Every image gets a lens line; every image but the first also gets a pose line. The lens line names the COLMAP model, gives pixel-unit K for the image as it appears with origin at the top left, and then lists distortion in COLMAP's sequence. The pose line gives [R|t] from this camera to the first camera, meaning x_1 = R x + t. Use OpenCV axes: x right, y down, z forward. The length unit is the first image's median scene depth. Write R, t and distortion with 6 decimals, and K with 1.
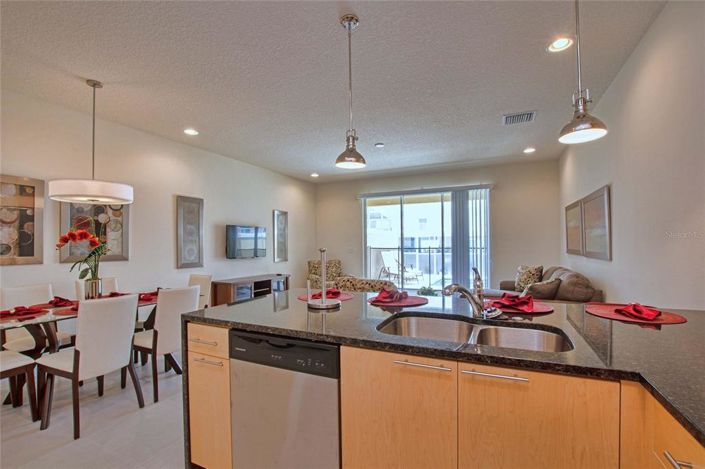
lens RADIAL K [[319.0, 0, 351.1], [0, 319.0, 237.9], [0, 0, 1]] dist [-0.023751, 0.000007]
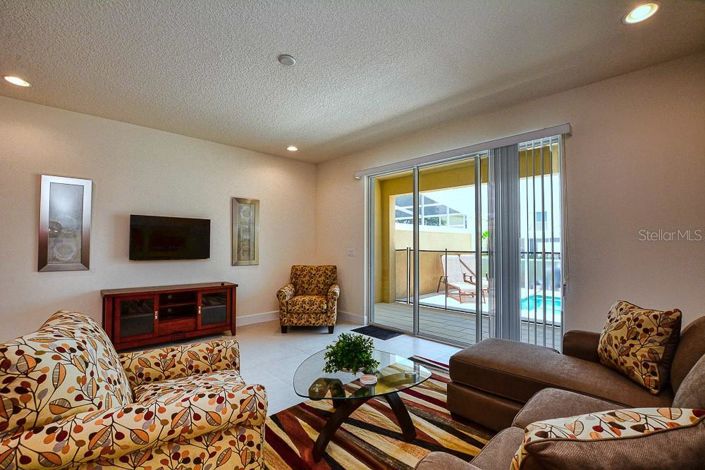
lens RADIAL K [[311.1, 0, 352.5], [0, 311.1, 235.0], [0, 0, 1]] dist [-0.021346, -0.000086]
pose [[0.939237, 0.002833, -0.343258, 0.263590], [-0.007715, 0.999888, -0.012859, 0.009434], [0.343183, 0.014726, 0.939153, 0.388055]]
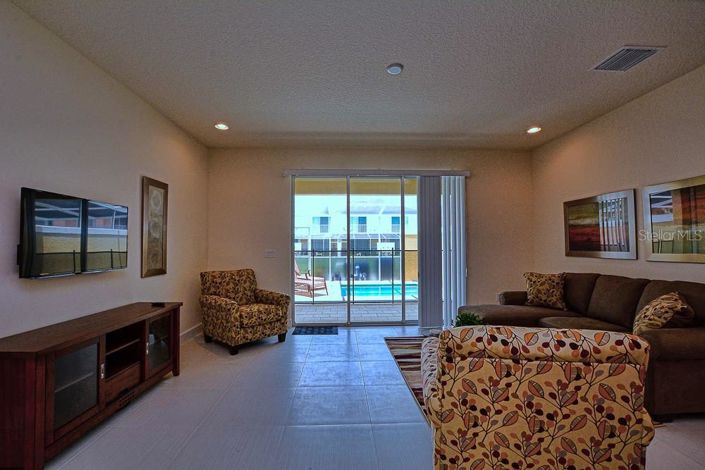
lens RADIAL K [[311.1, 0, 352.5], [0, 311.1, 235.0], [0, 0, 1]] dist [-0.021346, -0.000086]
pose [[0.883819, 0.022396, 0.467293, -0.165793], [-0.013579, 0.999661, -0.022228, 0.013178], [-0.467633, 0.013300, 0.883823, 0.390519]]
